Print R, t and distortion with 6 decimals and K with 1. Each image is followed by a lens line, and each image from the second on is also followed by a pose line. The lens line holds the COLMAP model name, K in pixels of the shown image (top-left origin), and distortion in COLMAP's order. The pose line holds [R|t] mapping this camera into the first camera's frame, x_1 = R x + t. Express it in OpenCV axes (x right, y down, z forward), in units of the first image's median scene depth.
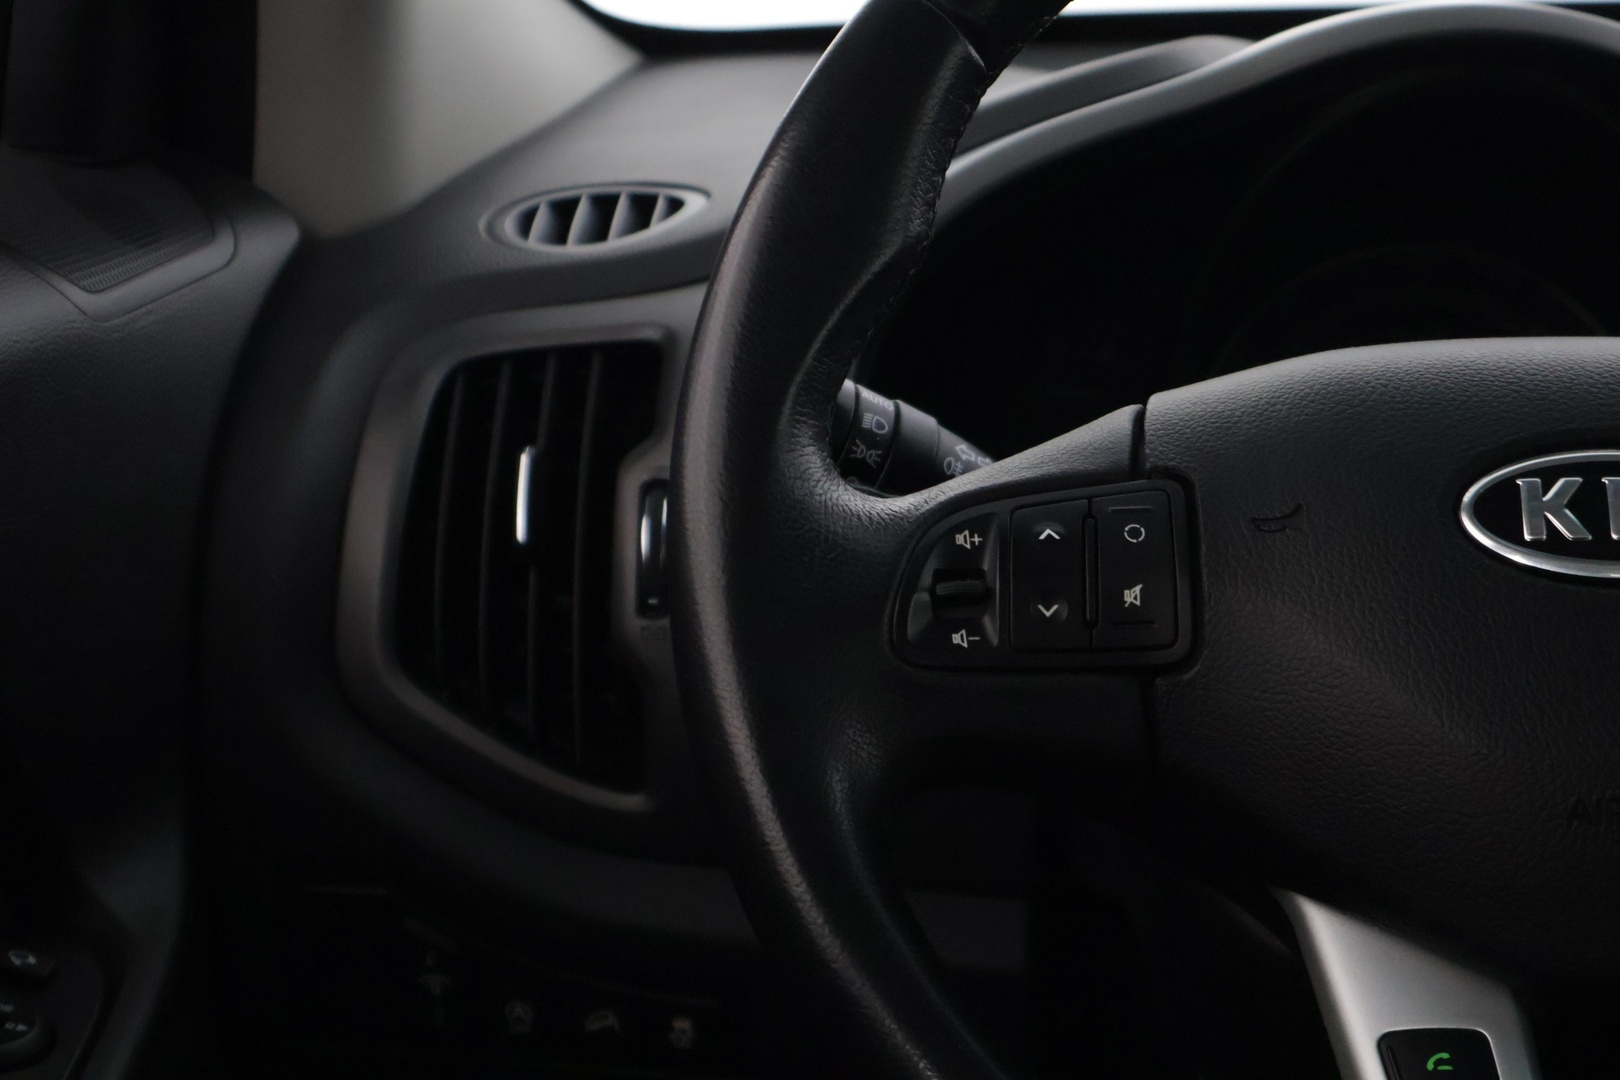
lens RADIAL K [[3238.1, 0, 811.5], [0, 3238.1, 531.4], [0, 0, 1]] dist [0.028812, 0.000000]
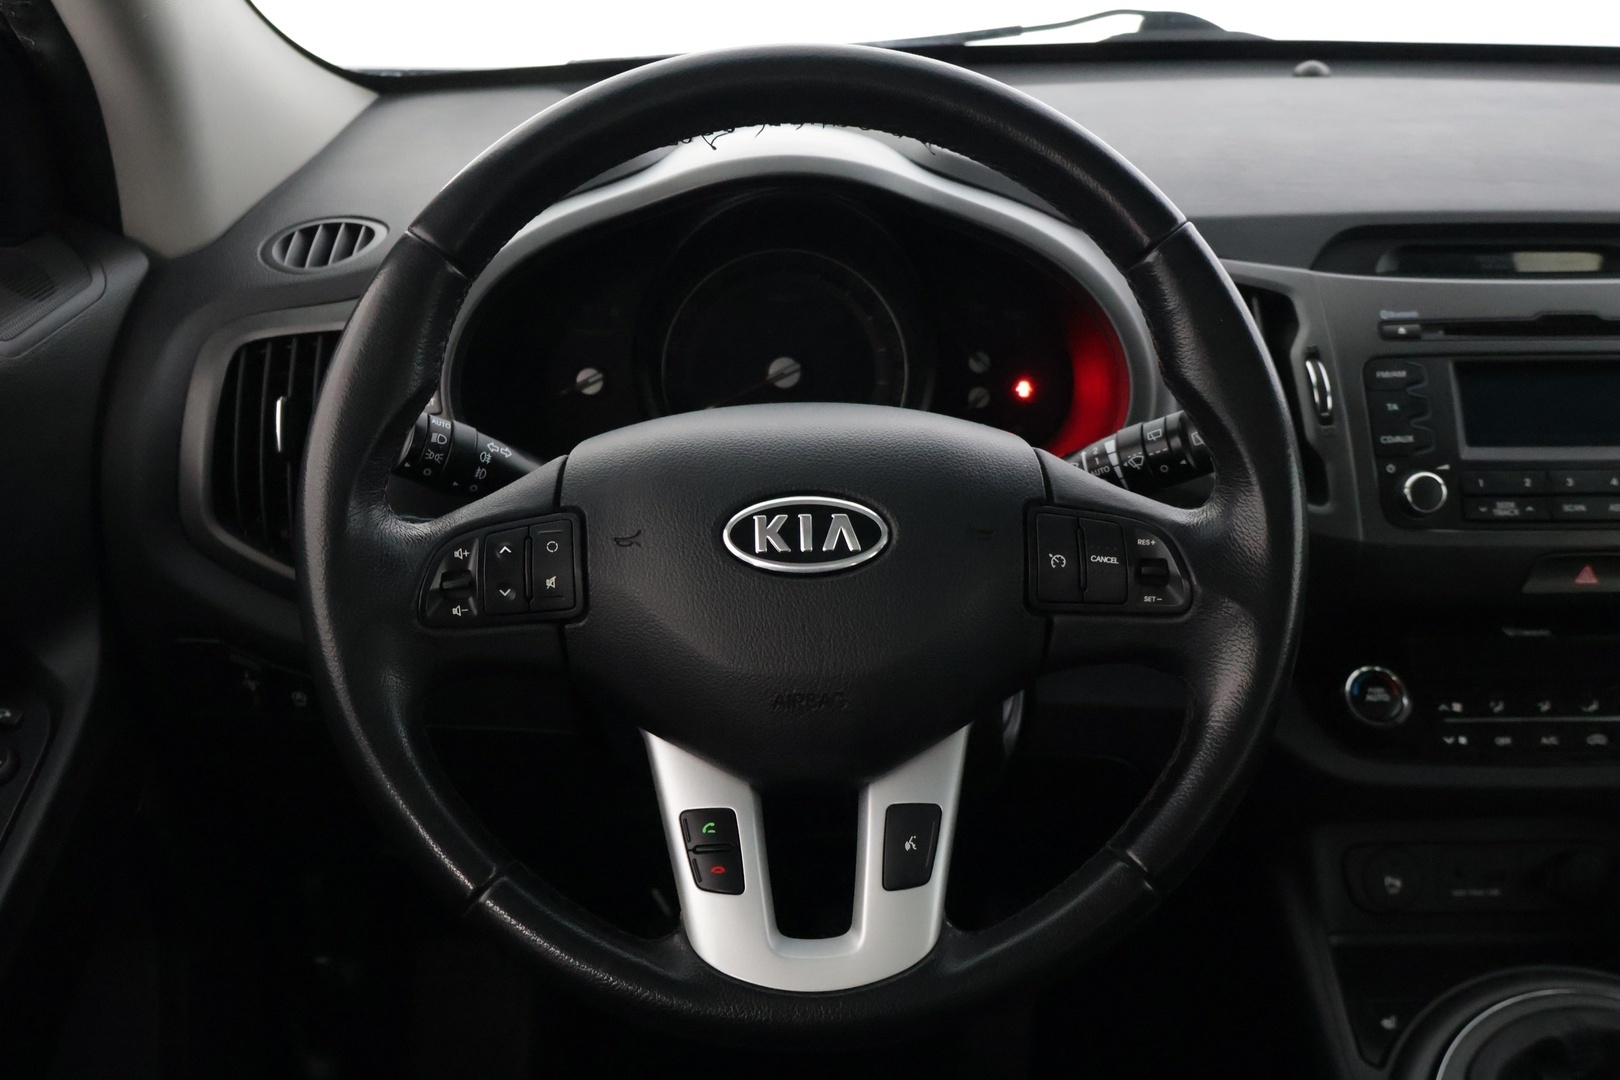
lens RADIAL K [[1701.8, 0, 807.5], [0, 1701.8, 535.6], [0, 0, 1]] dist [-0.005085, 0.000000]
pose [[0.994038, -0.035462, 0.103103, 0.139496], [0.011587, 0.974631, 0.223516, -0.213413], [-0.108414, -0.220989, 0.969232, 0.040162]]
